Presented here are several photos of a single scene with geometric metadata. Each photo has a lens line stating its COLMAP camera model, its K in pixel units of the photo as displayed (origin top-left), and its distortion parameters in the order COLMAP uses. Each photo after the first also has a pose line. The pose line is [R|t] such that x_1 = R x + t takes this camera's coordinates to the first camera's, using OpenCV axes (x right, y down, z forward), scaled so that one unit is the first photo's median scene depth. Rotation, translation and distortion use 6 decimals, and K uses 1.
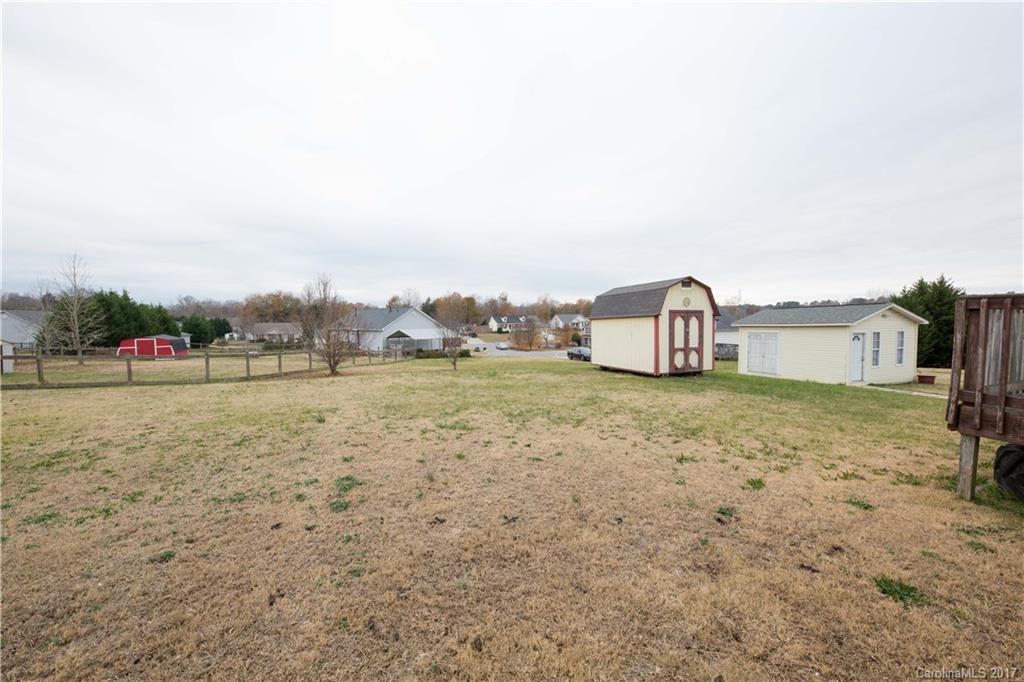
lens RADIAL K [[397.2, 0, 504.6], [0, 397.2, 341.6], [0, 0, 1]] dist [0.002162, -0.002489]
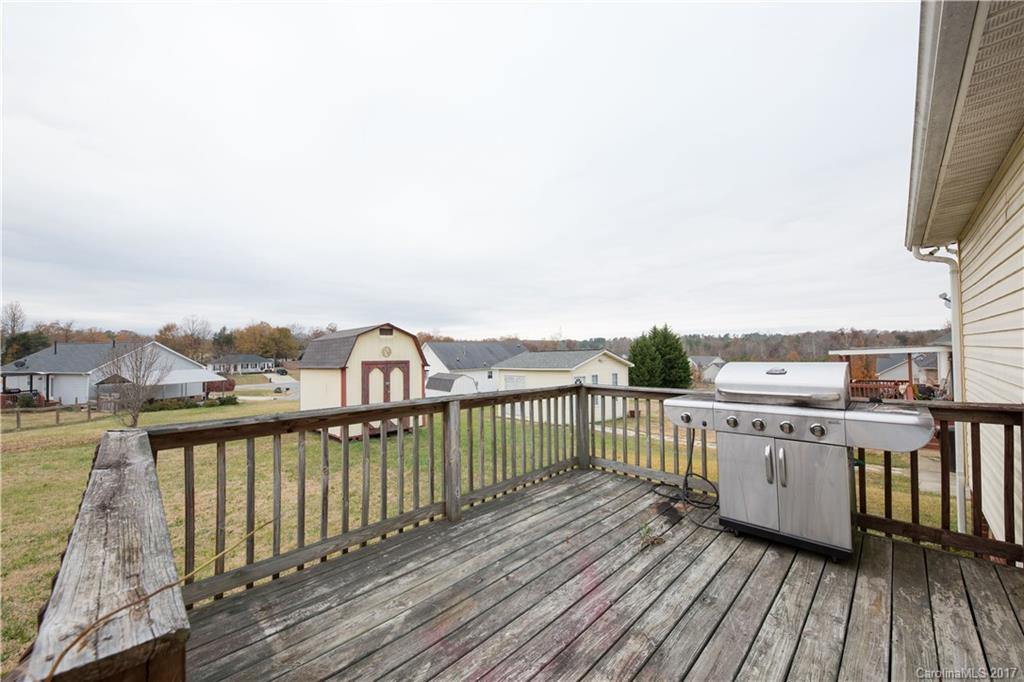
lens RADIAL K [[397.2, 0, 520.4], [0, 397.2, 343.9], [0, 0, 1]] dist [0.002162, -0.002489]
pose [[0.911652, 0.010608, 0.410827, 0.268474], [0.020988, 0.997161, -0.072322, -0.034229], [-0.410428, 0.074555, 0.908840, 0.049589]]
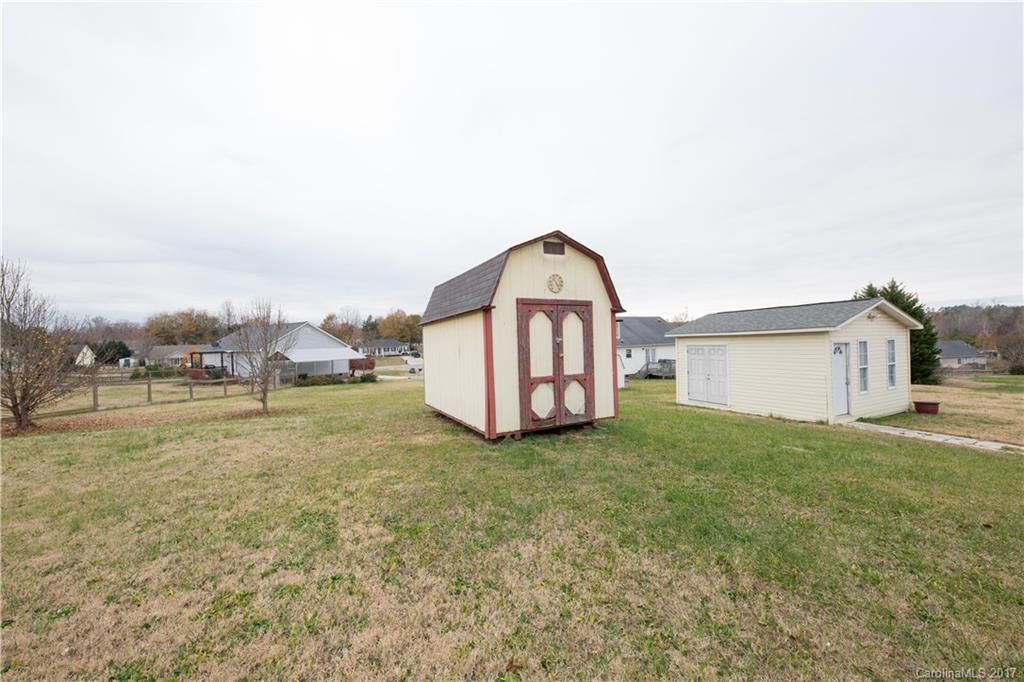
lens RADIAL K [[397.2, 0, 506.6], [0, 397.2, 342.8], [0, 0, 1]] dist [0.002162, -0.002489]
pose [[0.994275, -0.015448, 0.105732, 0.252414], [0.020063, 0.998885, -0.042726, -0.004075], [-0.104954, 0.044603, 0.993476, 0.379242]]
